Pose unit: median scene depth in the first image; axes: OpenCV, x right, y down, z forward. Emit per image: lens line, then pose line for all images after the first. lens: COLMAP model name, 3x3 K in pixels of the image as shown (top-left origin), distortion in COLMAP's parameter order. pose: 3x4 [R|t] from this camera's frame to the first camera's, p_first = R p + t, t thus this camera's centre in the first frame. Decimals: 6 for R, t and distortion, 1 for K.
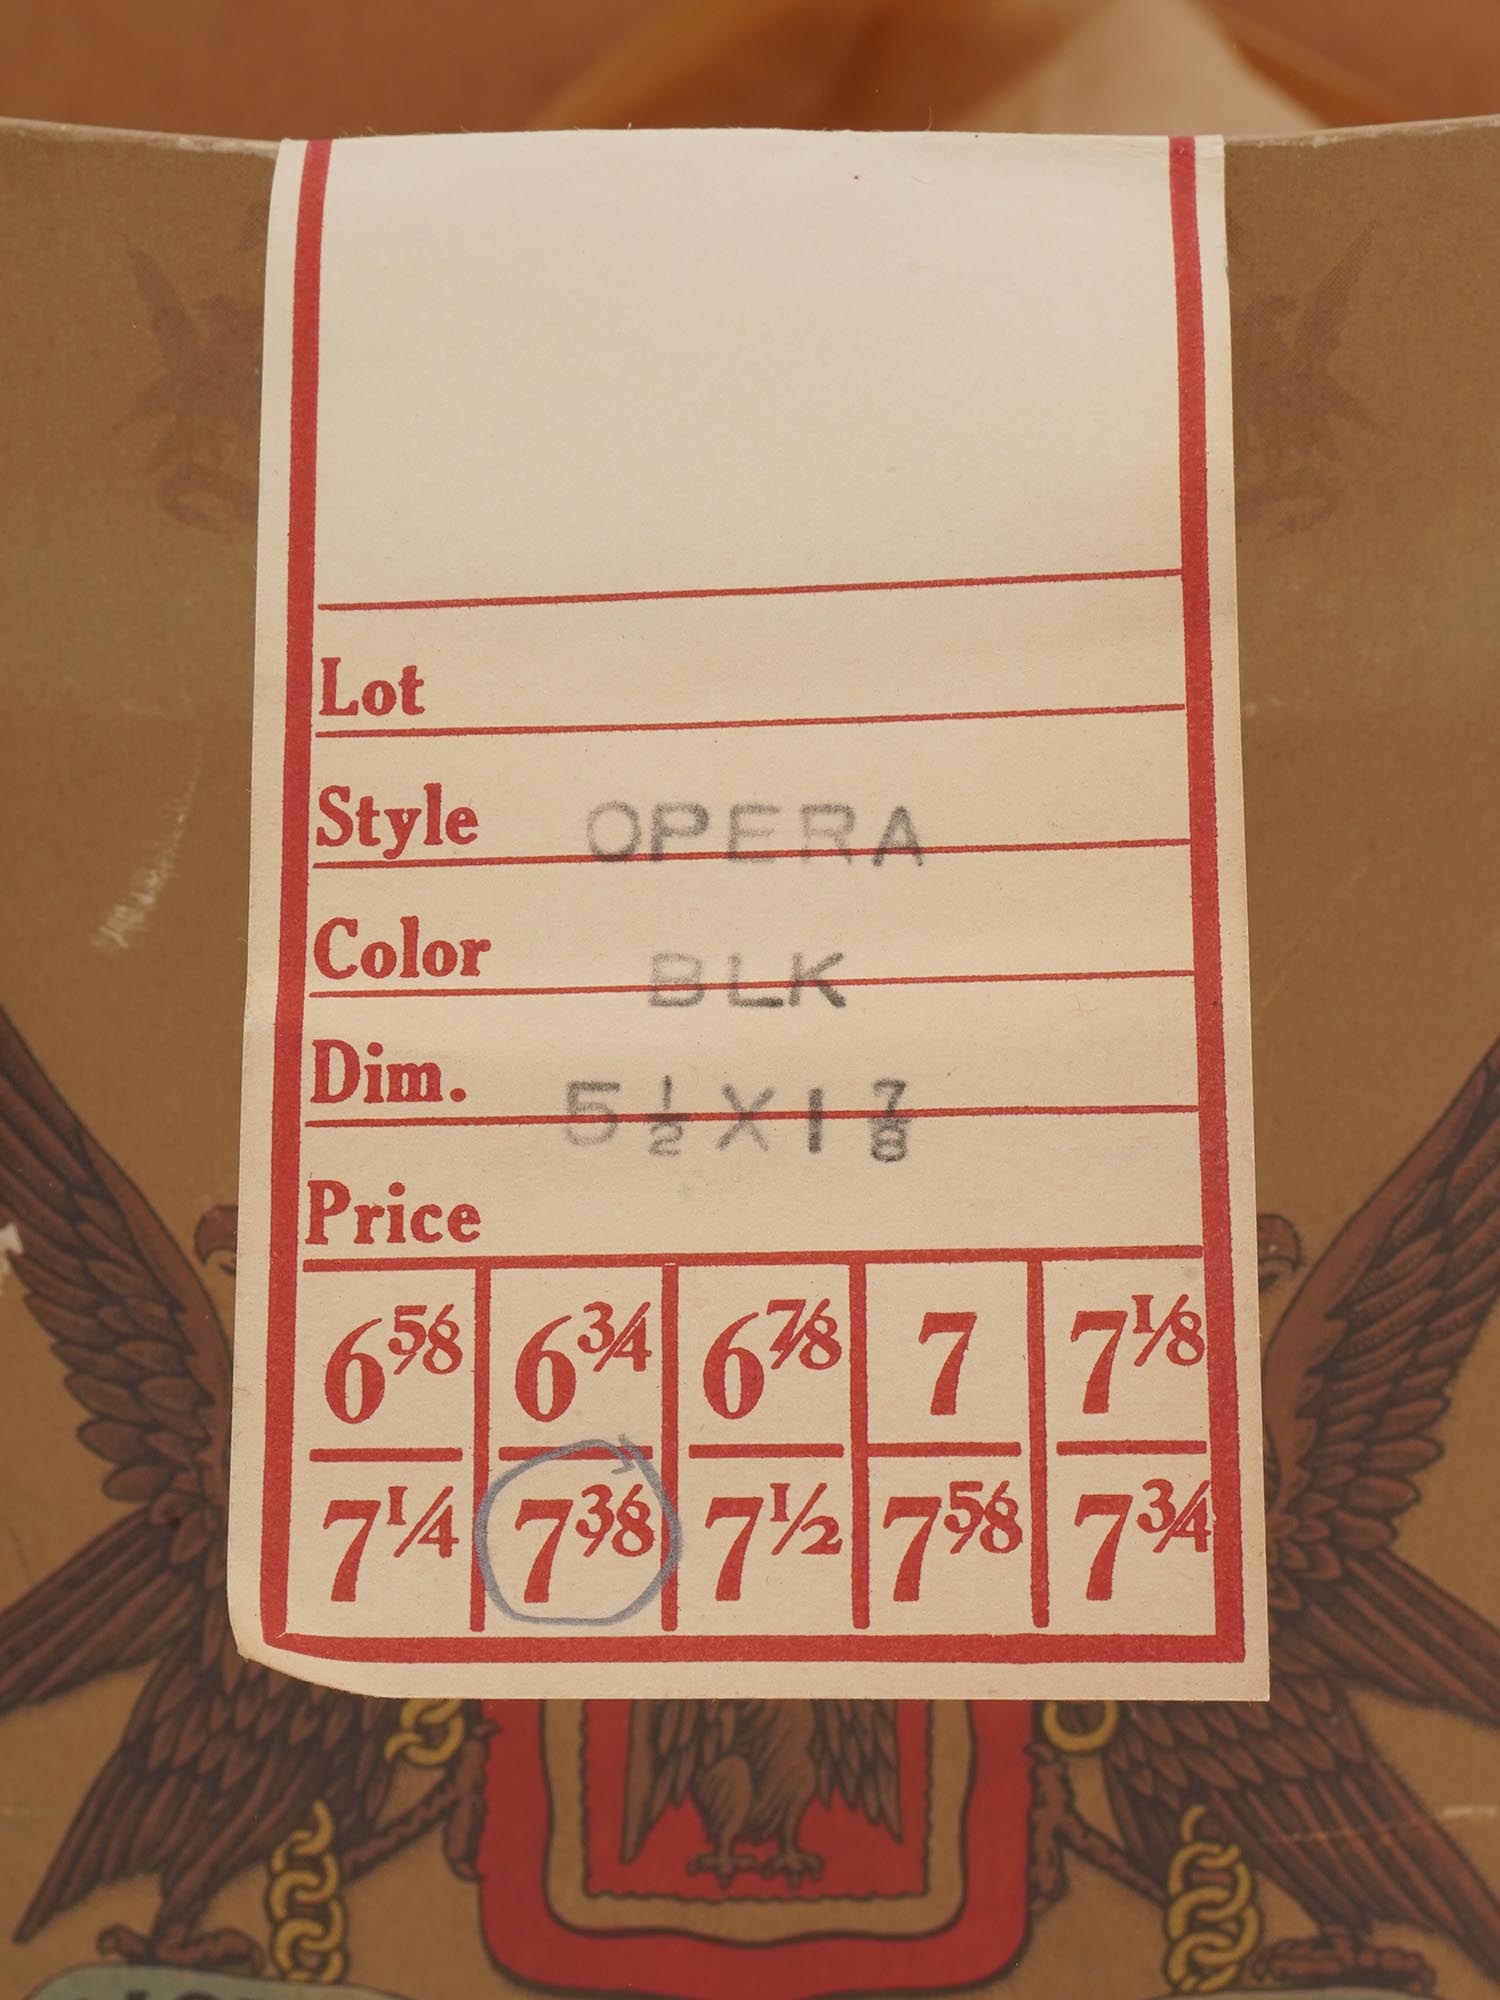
lens RADIAL K [[7046.3, 0, 739.2], [0, 7046.3, 997.7], [0, 0, 1]] dist [-1.272211, 0.000000]
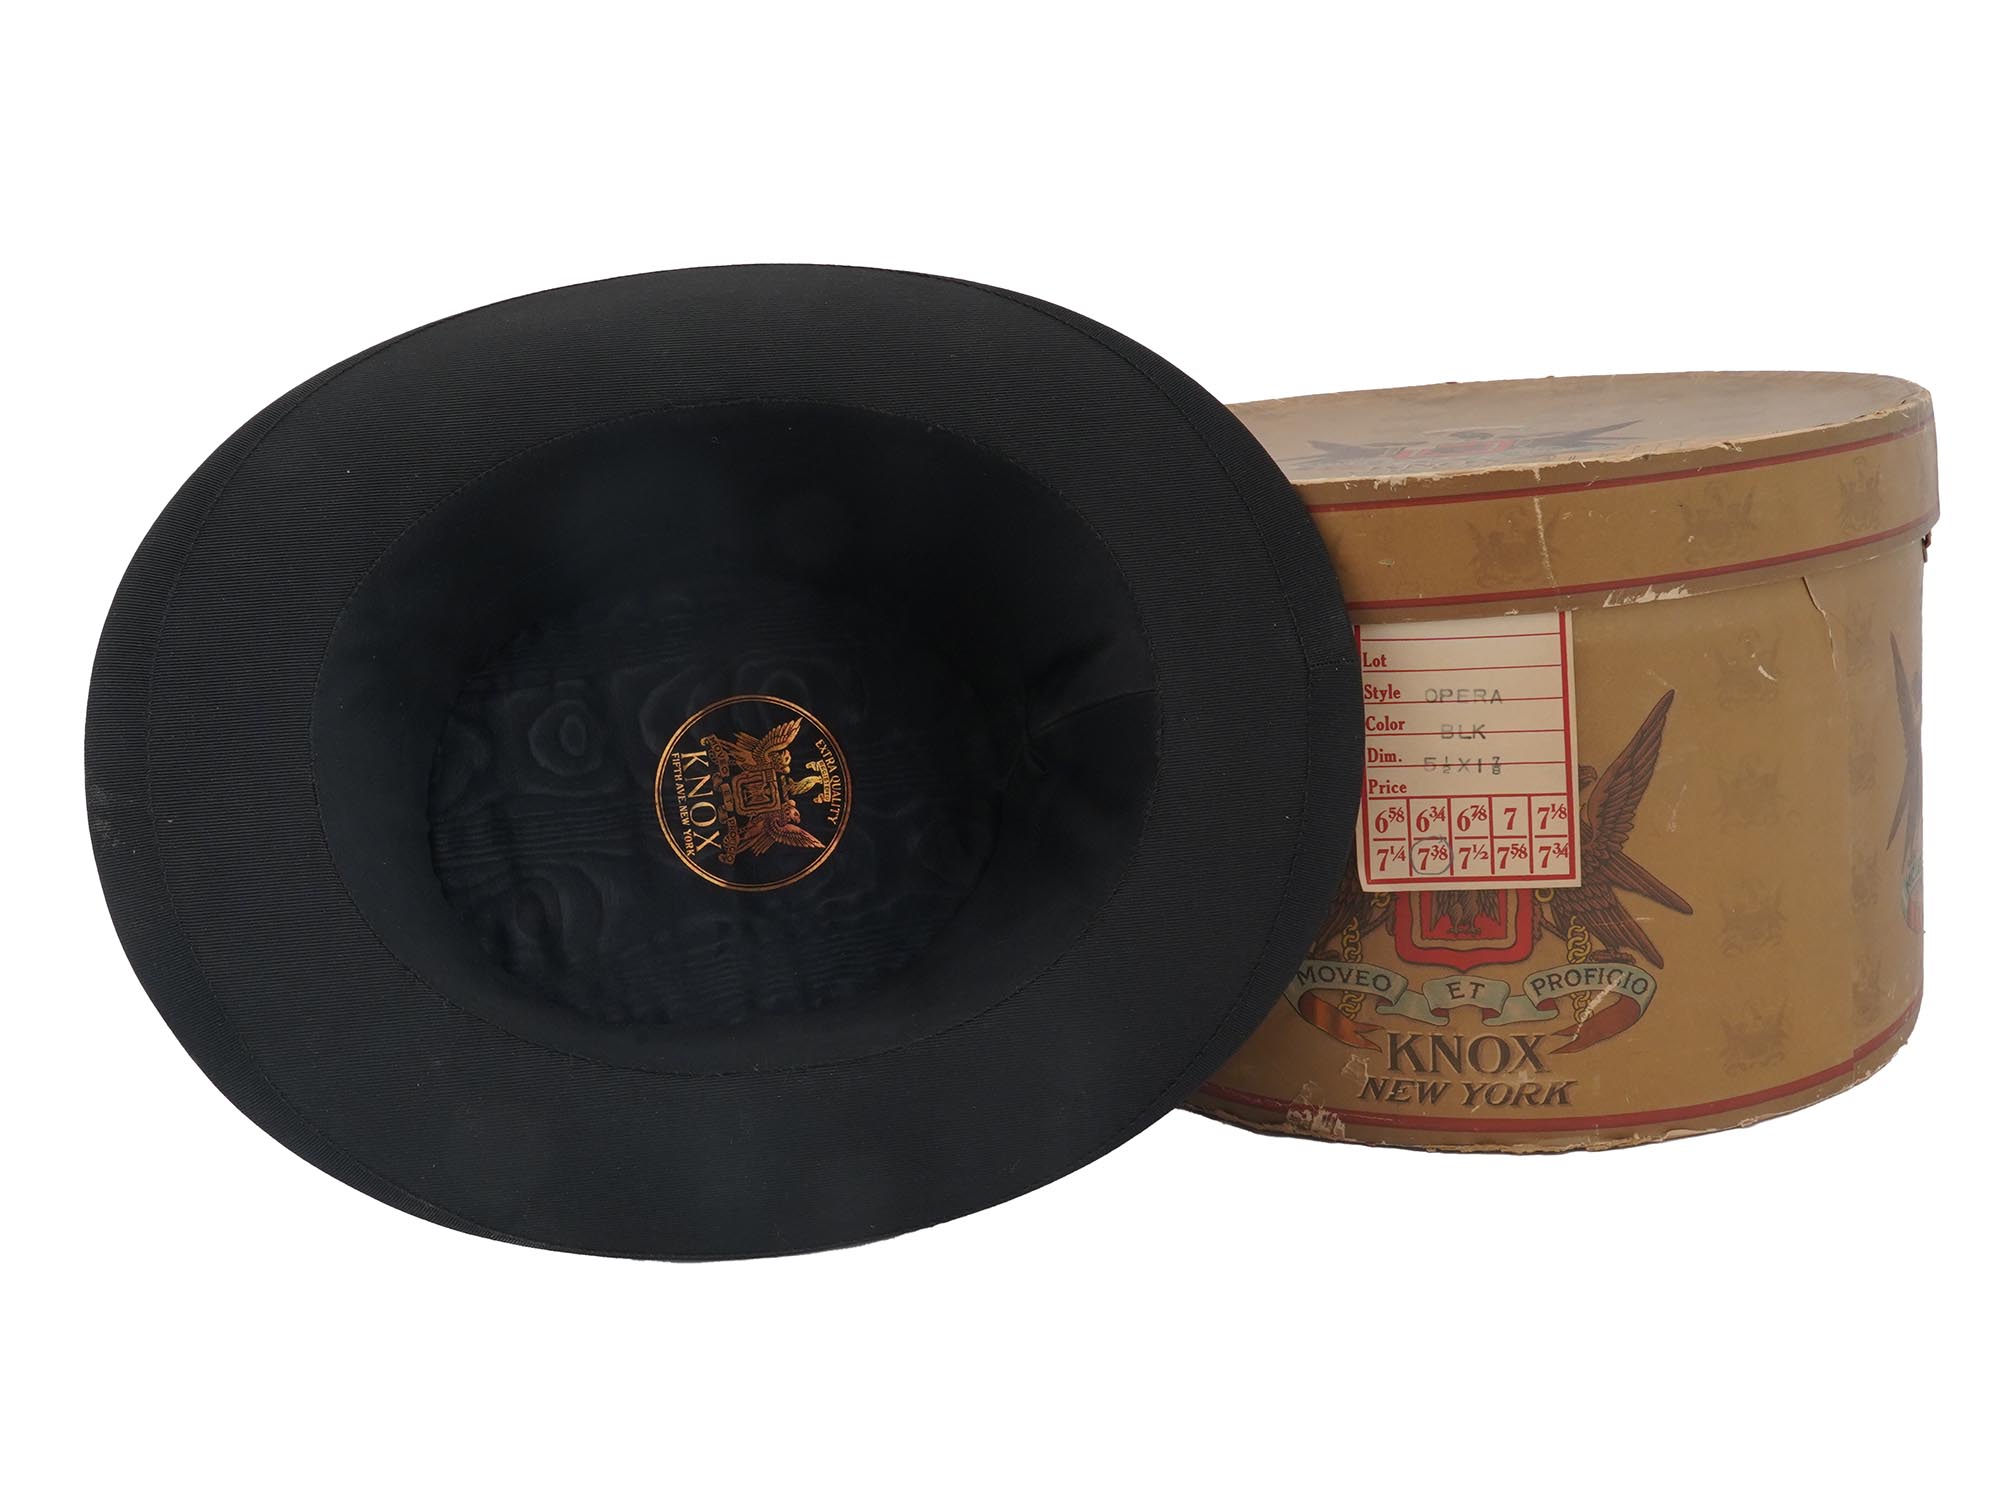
lens RADIAL K [[2331.2, 0, 1003.5], [0, 2331.2, 737.7], [0, 0, 1]] dist [-0.099742, 0.000000]
pose [[0.983238, -0.021047, -0.181110, -0.019441], [0.027883, 0.998988, 0.035281, -0.059852], [0.180184, -0.039740, 0.982830, -0.529039]]
